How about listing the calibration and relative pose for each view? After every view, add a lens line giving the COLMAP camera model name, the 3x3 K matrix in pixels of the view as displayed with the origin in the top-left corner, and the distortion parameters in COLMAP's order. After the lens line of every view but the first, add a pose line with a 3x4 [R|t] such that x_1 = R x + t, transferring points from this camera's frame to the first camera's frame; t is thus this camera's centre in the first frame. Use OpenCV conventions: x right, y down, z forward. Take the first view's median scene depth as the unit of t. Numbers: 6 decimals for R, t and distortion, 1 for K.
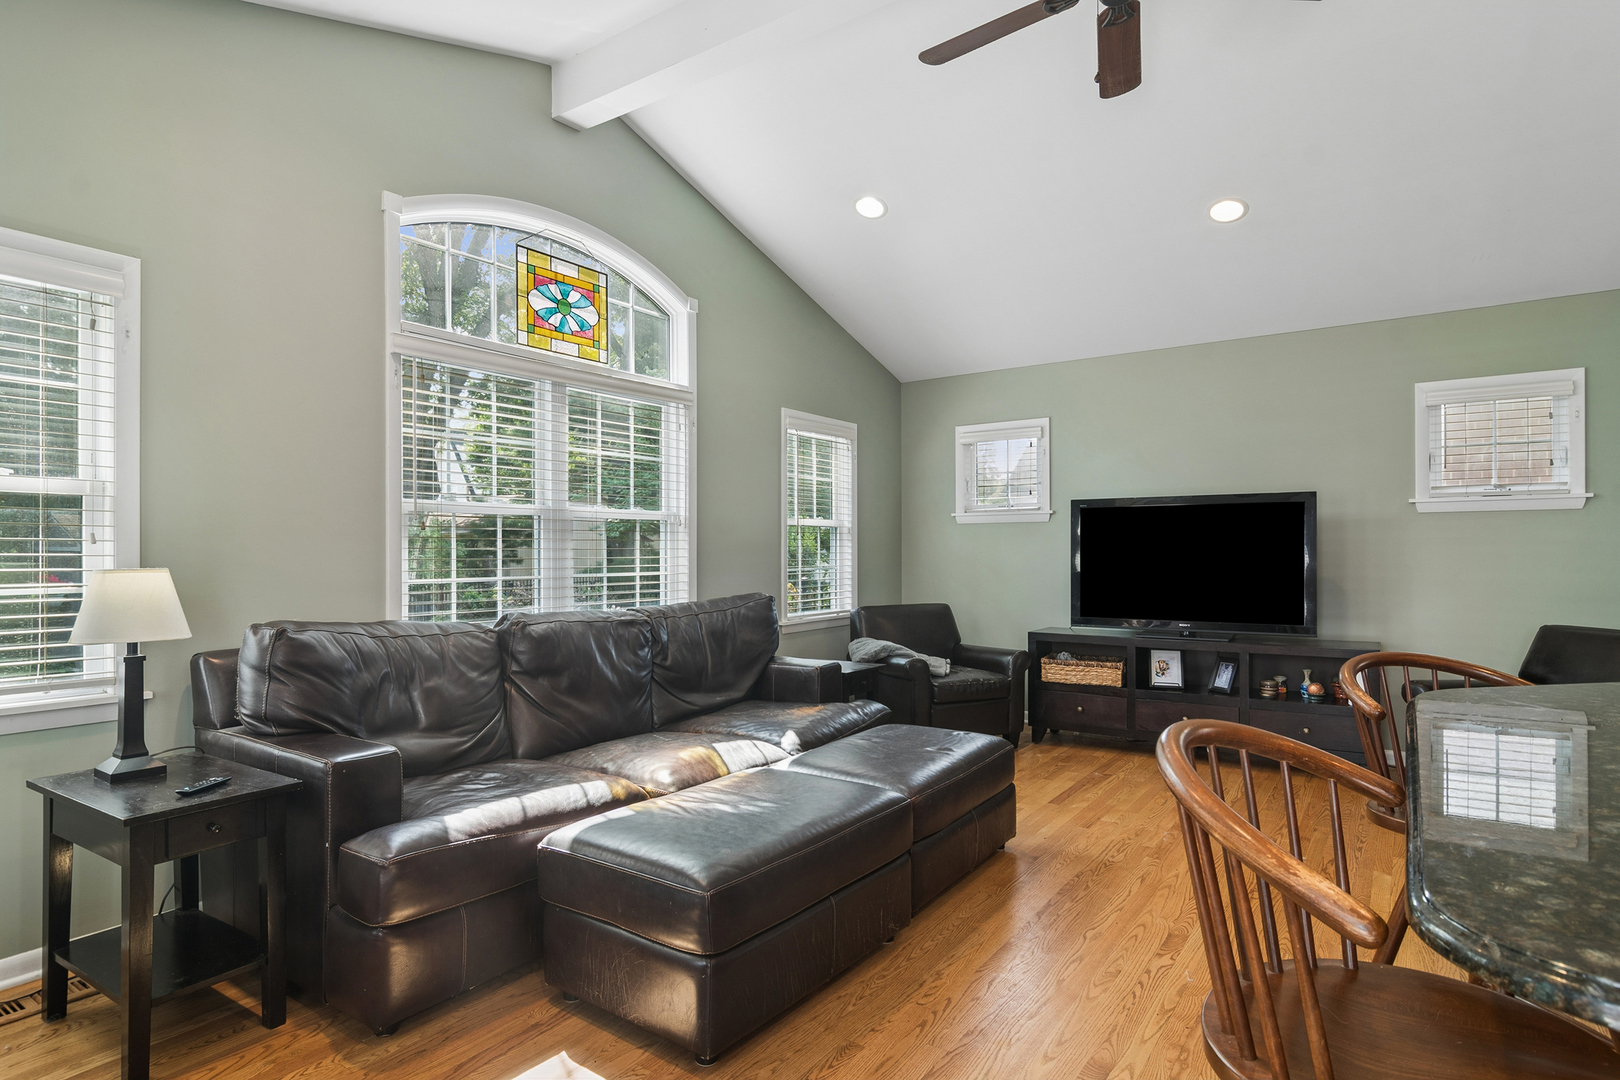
lens RADIAL K [[865.8, 0, 806.2], [0, 865.8, 545.9], [0, 0, 1]] dist [-0.002570, 0.000829]
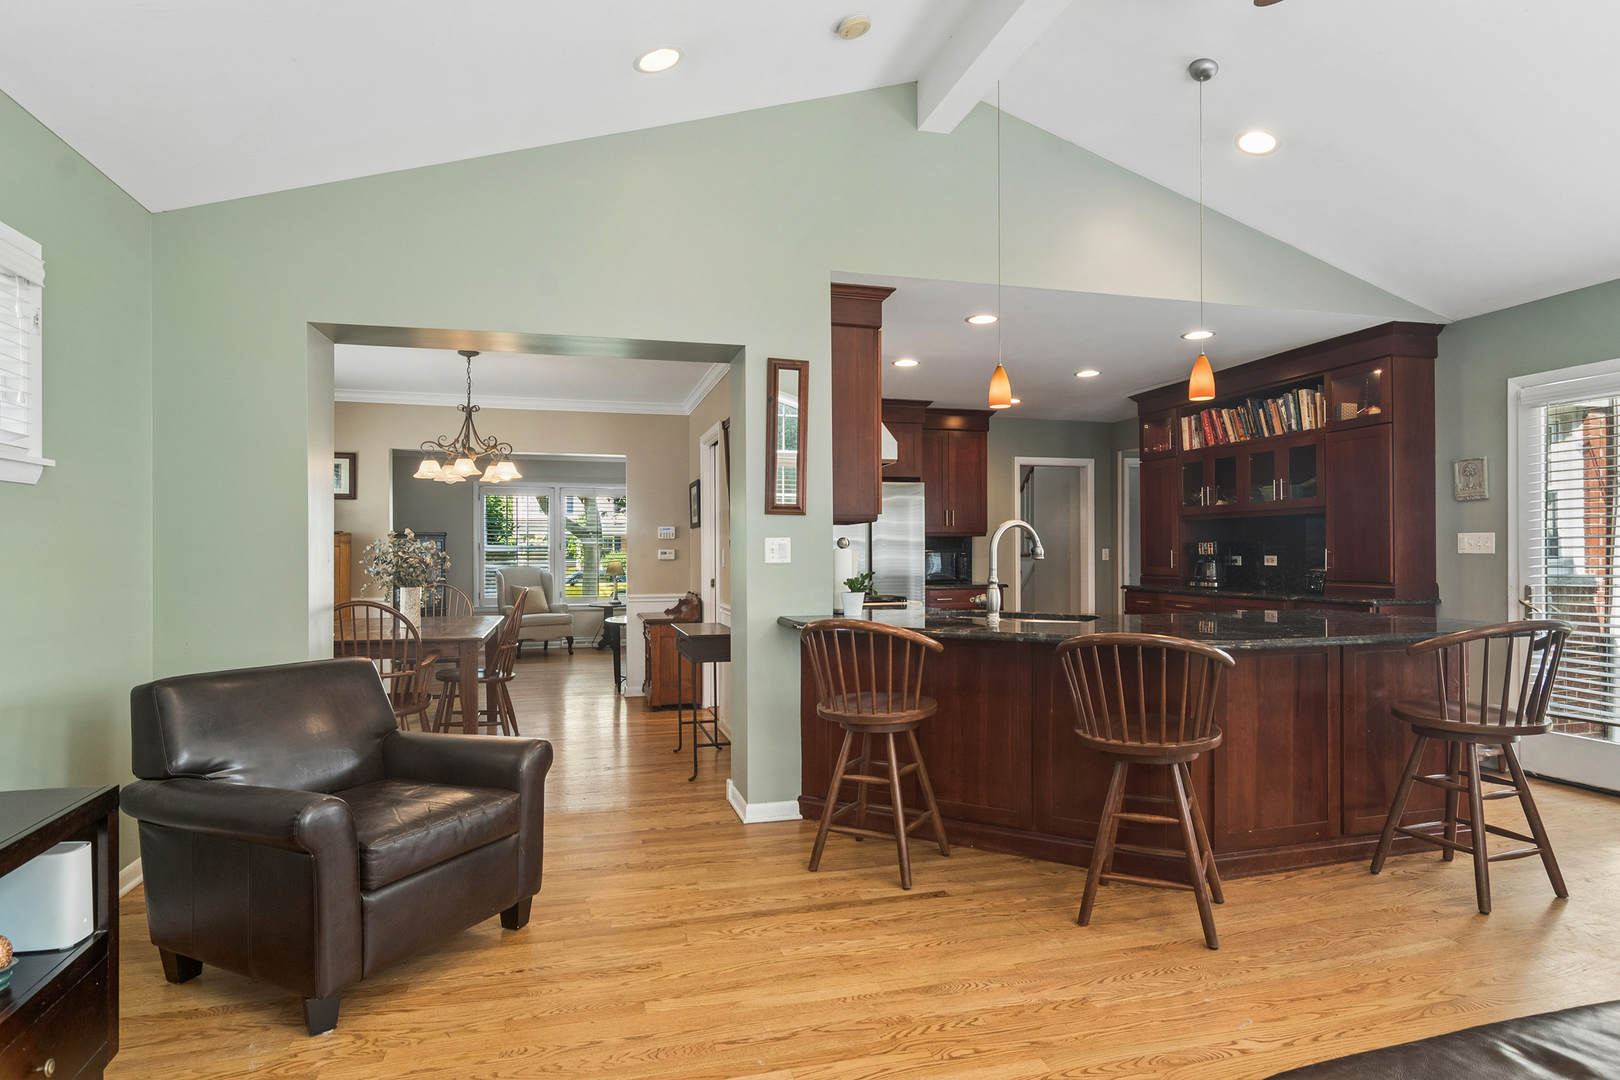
lens RADIAL K [[883.4, 0, 811.8], [0, 883.4, 548.4], [0, 0, 1]] dist [-0.001688, 0.000047]
pose [[-0.763942, 0.008814, 0.645225, 0.114436], [0.002214, 0.999937, -0.011037, 0.007988], [-0.645281, -0.007003, -0.763913, 1.120384]]
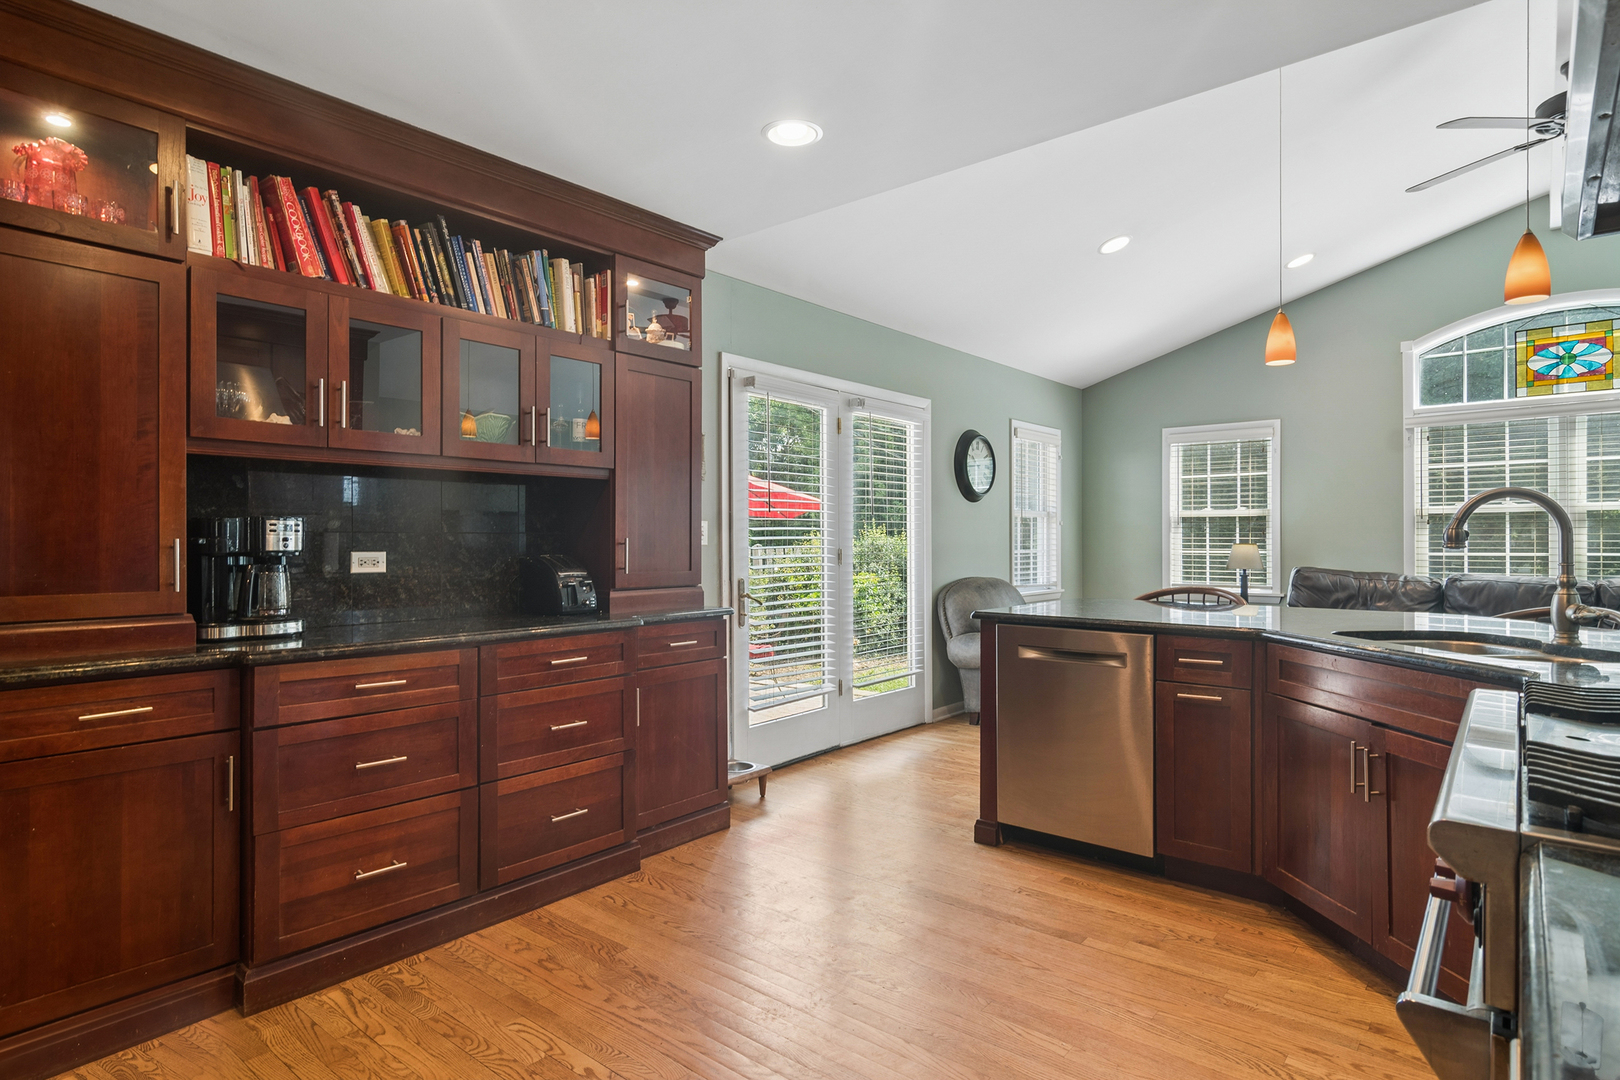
lens RADIAL K [[865.8, 0, 806.2], [0, 865.8, 545.9], [0, 0, 1]] dist [-0.002570, 0.000829]
pose [[-0.098233, 0.008441, -0.995128, 1.108135], [0.009879, 0.999923, 0.007506, -0.000830], [0.995114, -0.009093, -0.098309, -0.066718]]
